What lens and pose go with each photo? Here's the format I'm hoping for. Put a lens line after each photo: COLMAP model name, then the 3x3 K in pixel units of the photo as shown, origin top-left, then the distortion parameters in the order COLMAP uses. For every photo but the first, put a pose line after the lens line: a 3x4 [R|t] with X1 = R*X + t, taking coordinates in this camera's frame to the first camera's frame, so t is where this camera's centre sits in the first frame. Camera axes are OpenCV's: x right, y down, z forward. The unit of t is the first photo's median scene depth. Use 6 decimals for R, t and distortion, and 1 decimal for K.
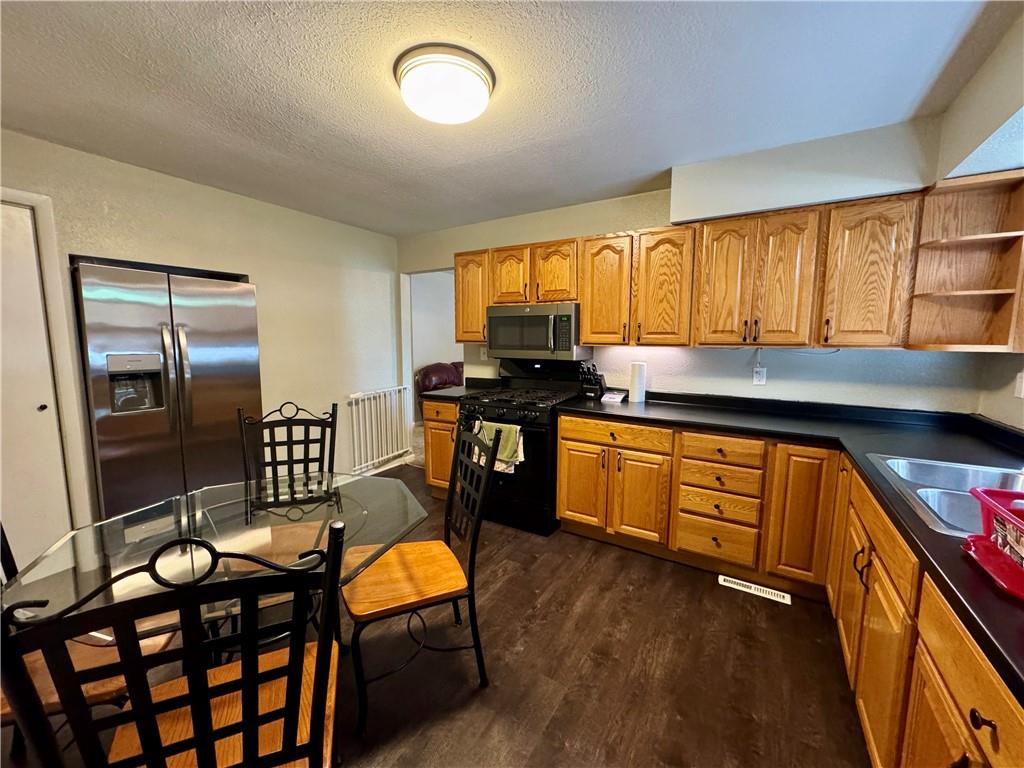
lens RADIAL K [[408.8, 0, 513.5], [0, 408.8, 386.3], [0, 0, 1]] dist [-0.002470, -0.000122]
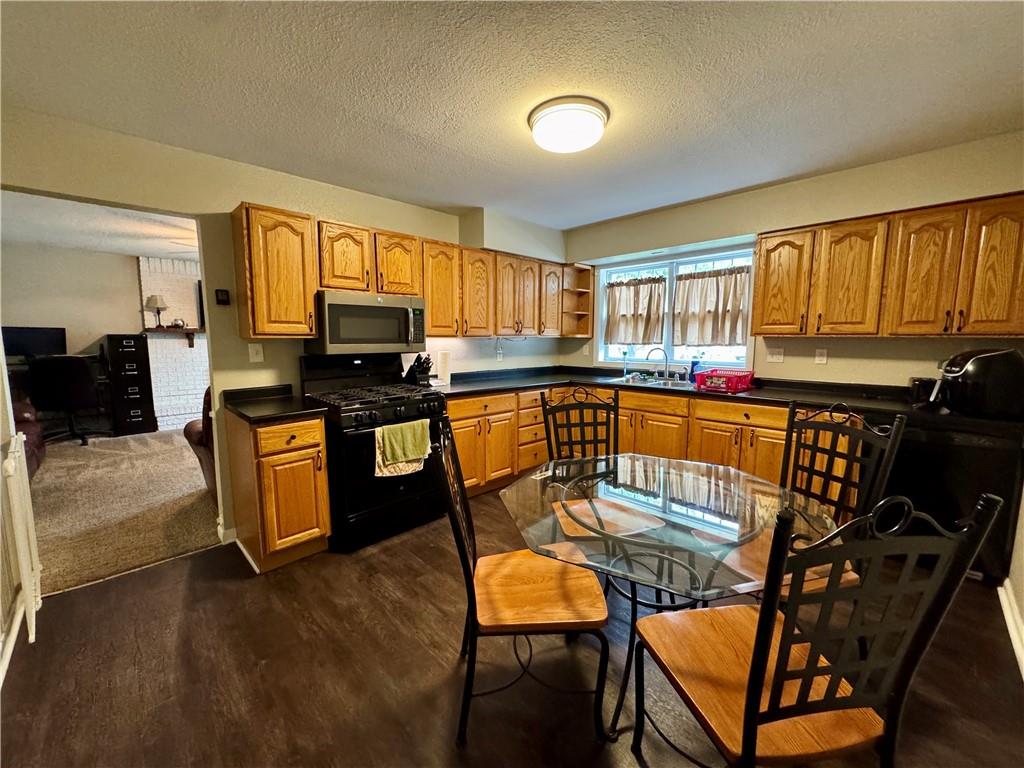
lens RADIAL K [[408.8, 0, 516.4], [0, 408.8, 384.7], [0, 0, 1]] dist [-0.002470, -0.000122]
pose [[0.231227, -0.121906, 0.965232, -0.896476], [0.113690, 0.988707, 0.097635, -0.058600], [-0.966234, 0.087161, 0.242475, 0.547688]]
